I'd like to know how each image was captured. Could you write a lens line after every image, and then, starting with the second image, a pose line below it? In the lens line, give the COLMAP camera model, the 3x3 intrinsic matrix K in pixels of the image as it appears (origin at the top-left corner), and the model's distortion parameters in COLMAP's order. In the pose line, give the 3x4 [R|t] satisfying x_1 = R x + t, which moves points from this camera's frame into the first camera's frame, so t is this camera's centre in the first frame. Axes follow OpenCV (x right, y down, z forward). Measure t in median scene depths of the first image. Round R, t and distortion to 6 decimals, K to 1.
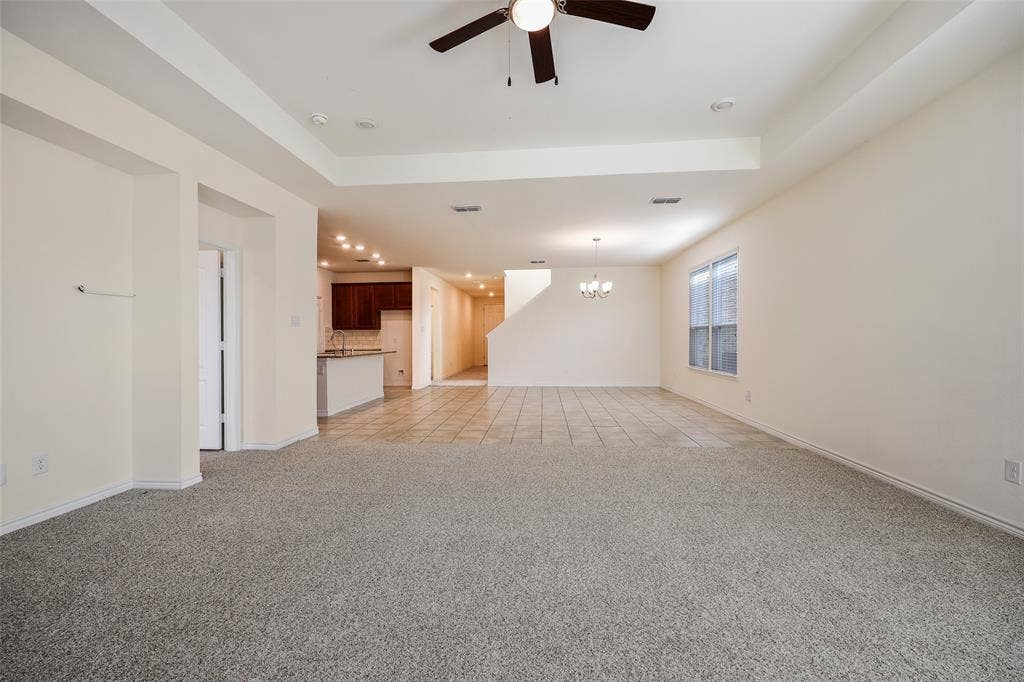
lens RADIAL K [[419.7, 0, 510.2], [0, 419.7, 345.3], [0, 0, 1]] dist [-0.004578, -0.000299]
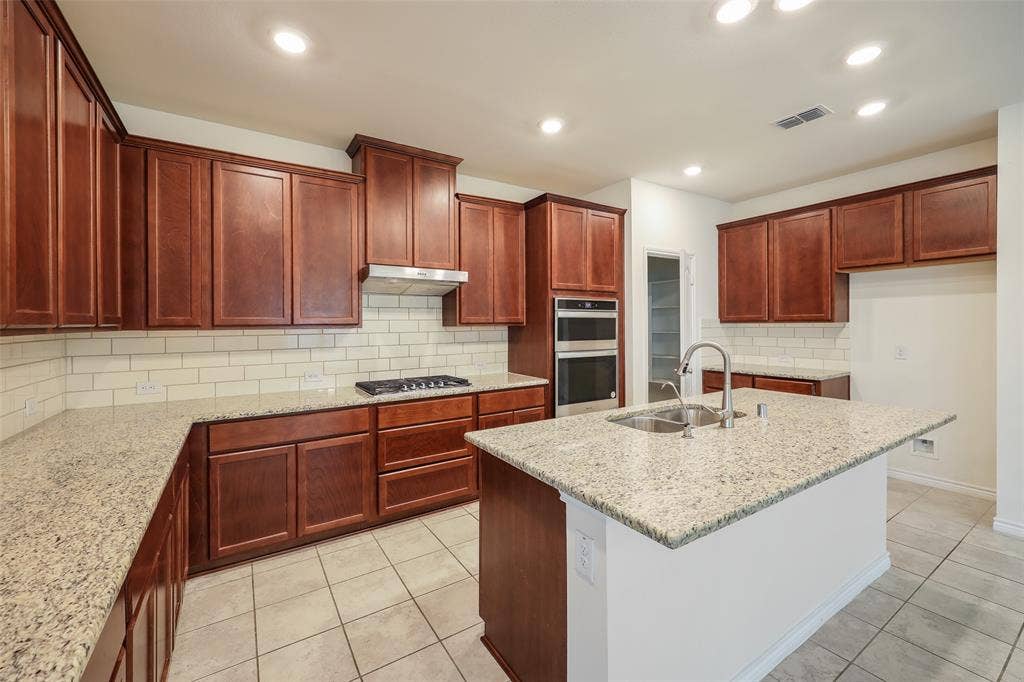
lens RADIAL K [[419.7, 0, 515.5], [0, 419.7, 324.4], [0, 0, 1]] dist [-0.004578, -0.000299]
pose [[0.619871, 0.002623, -0.784699, -0.232530], [-0.007270, 0.999971, -0.002401, -0.038810], [0.784670, 0.007193, 0.619872, 0.623552]]
